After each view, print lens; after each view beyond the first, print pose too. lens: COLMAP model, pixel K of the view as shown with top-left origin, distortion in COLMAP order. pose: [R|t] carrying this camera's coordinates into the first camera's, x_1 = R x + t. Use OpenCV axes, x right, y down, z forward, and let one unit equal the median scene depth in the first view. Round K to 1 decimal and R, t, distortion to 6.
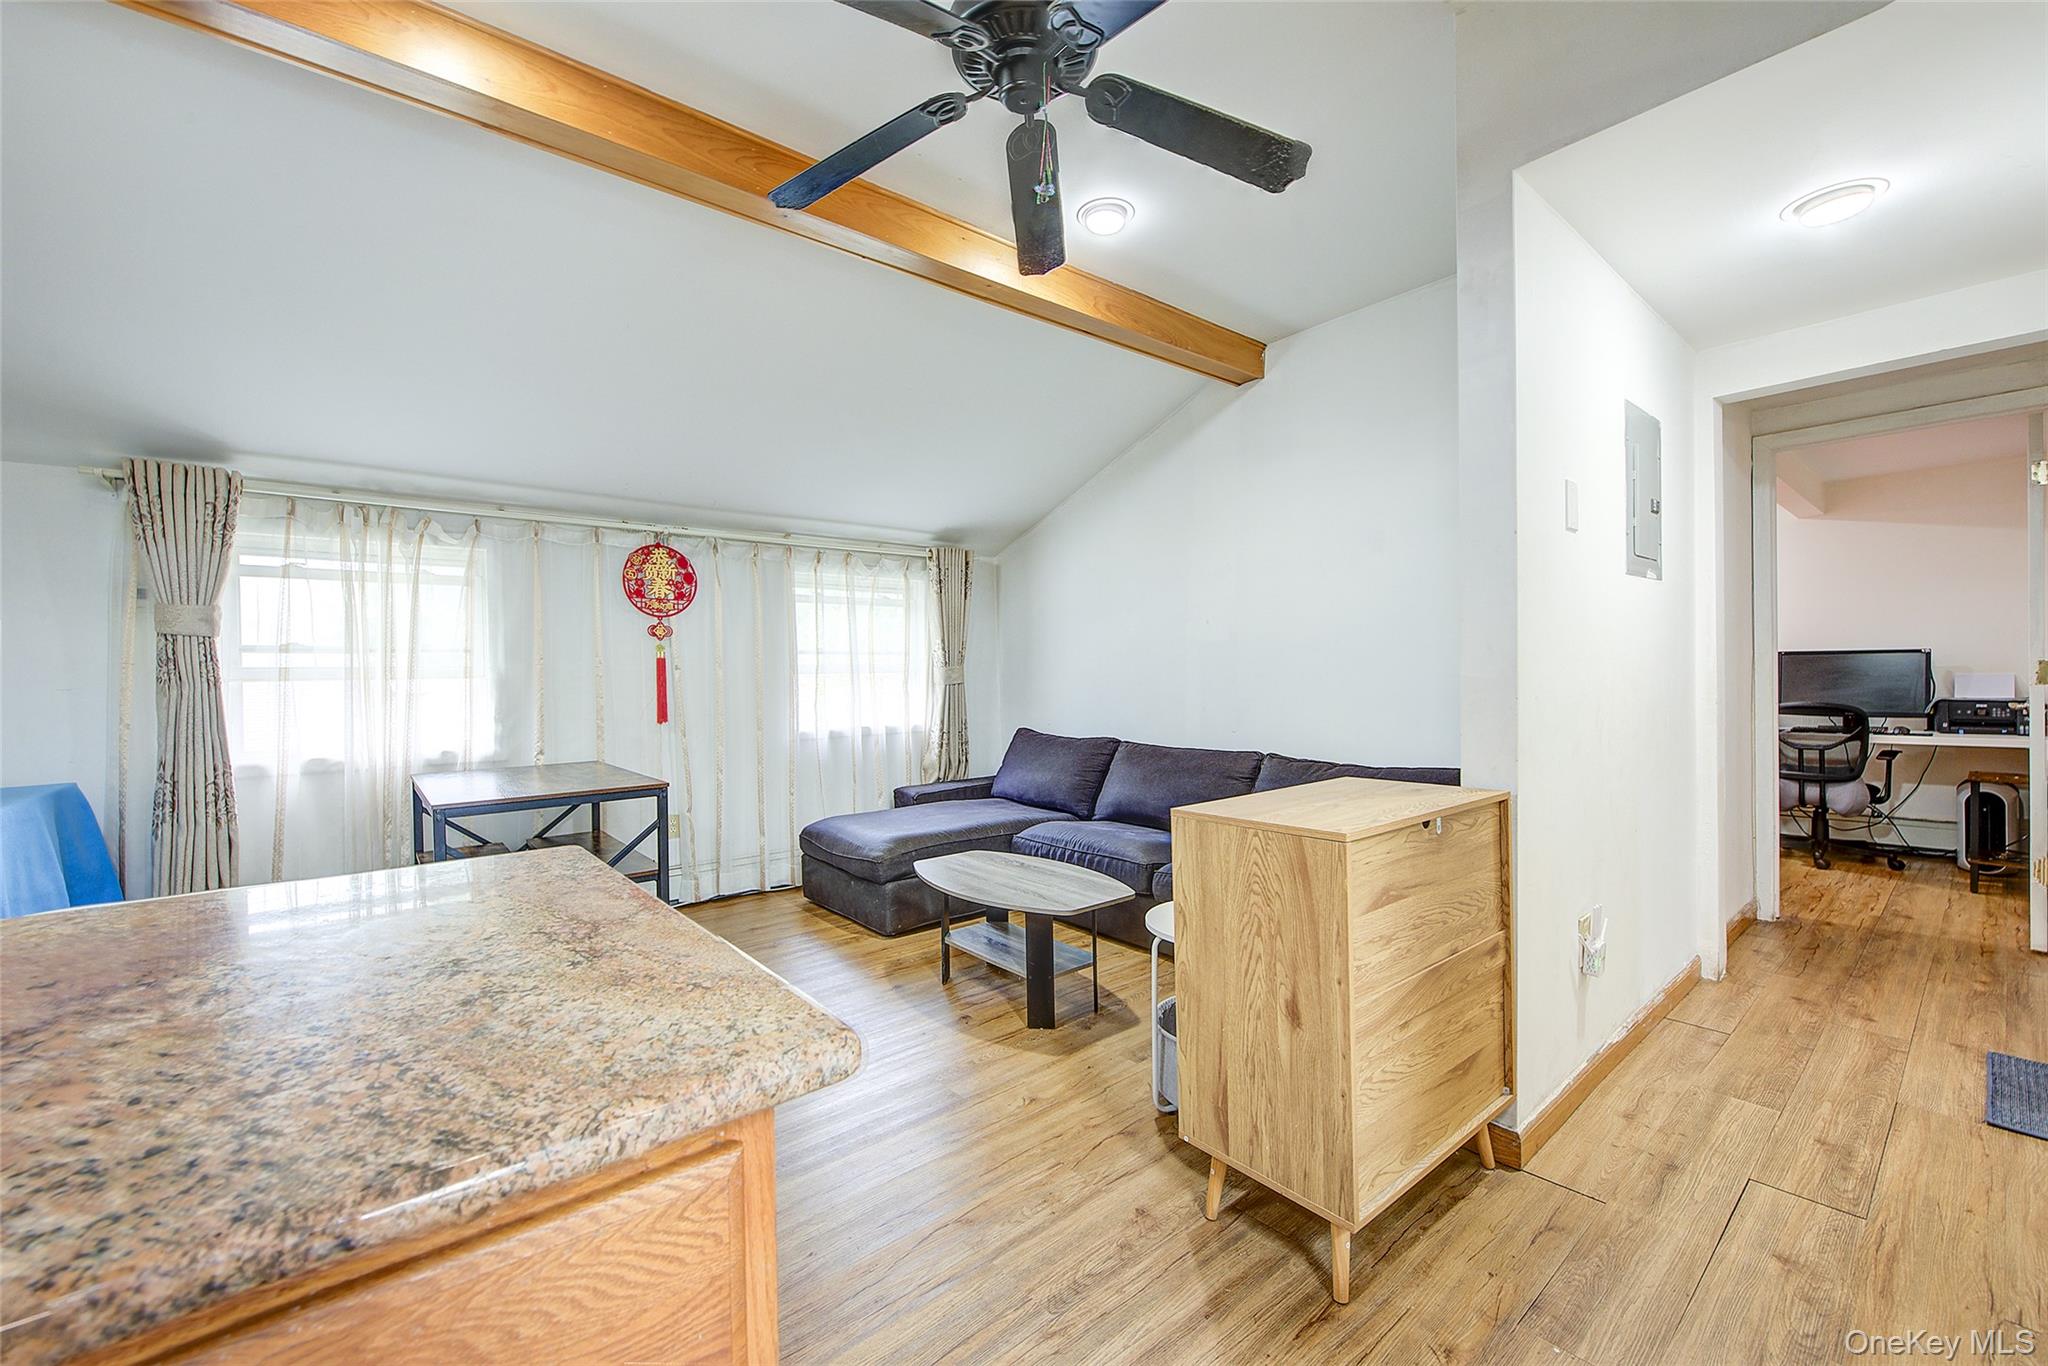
lens RADIAL K [[801.8, 0, 1030.5], [0, 801.8, 683.4], [0, 0, 1]] dist [0.008058, -0.004186]
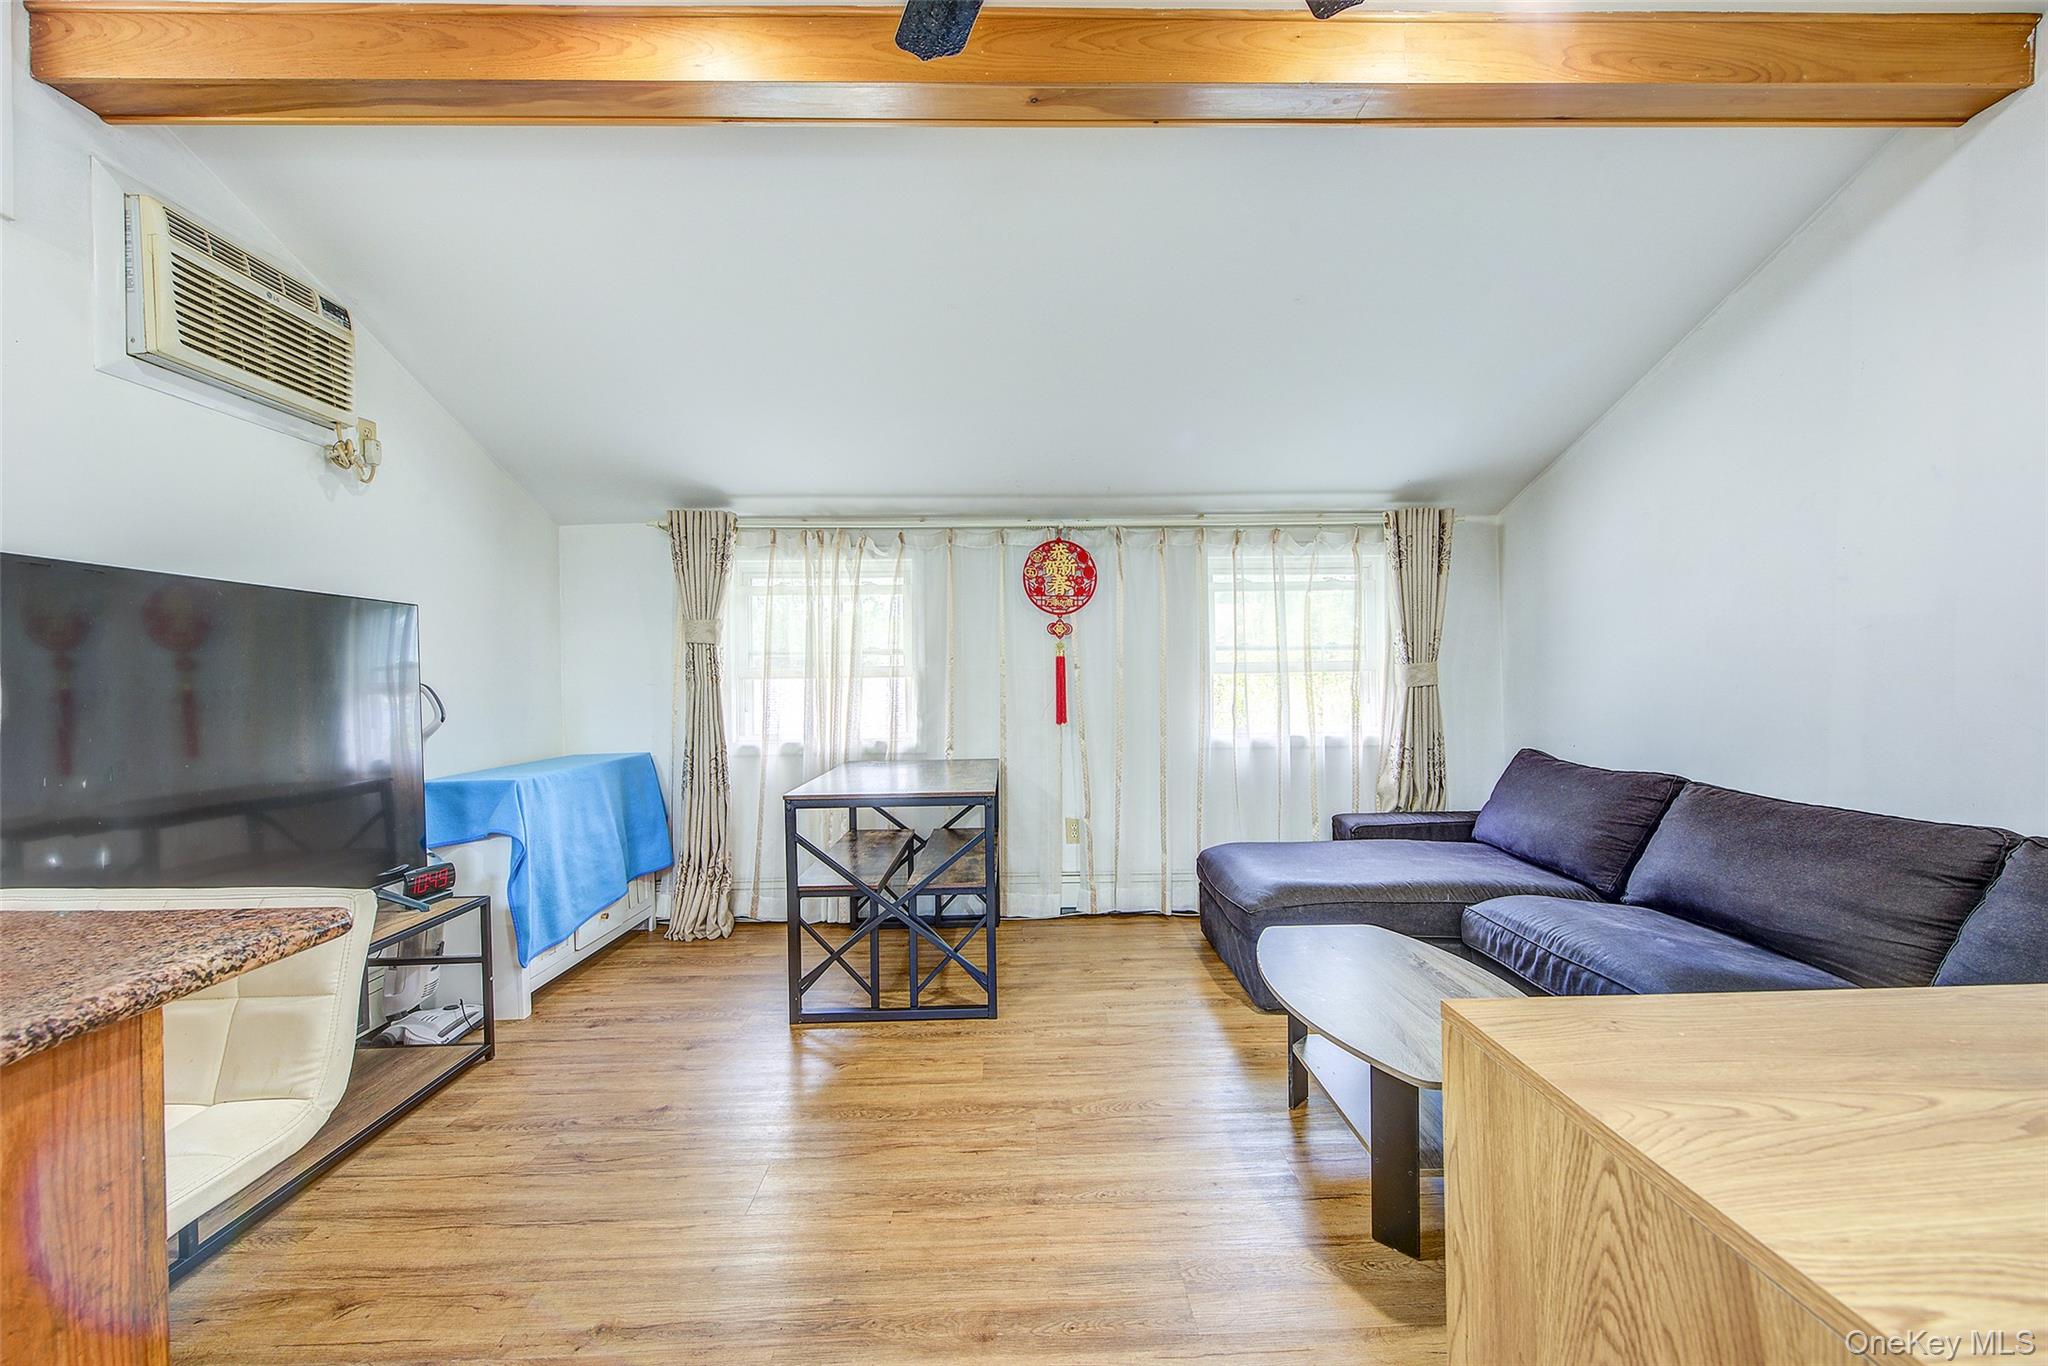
lens RADIAL K [[801.8, 0, 1030.5], [0, 801.8, 683.4], [0, 0, 1]] dist [0.008058, -0.004186]
pose [[0.786382, 0.010538, -0.617650, 0.107272], [-0.007372, 0.999943, 0.007675, -0.006411], [0.617696, -0.001482, 0.786415, 0.210641]]
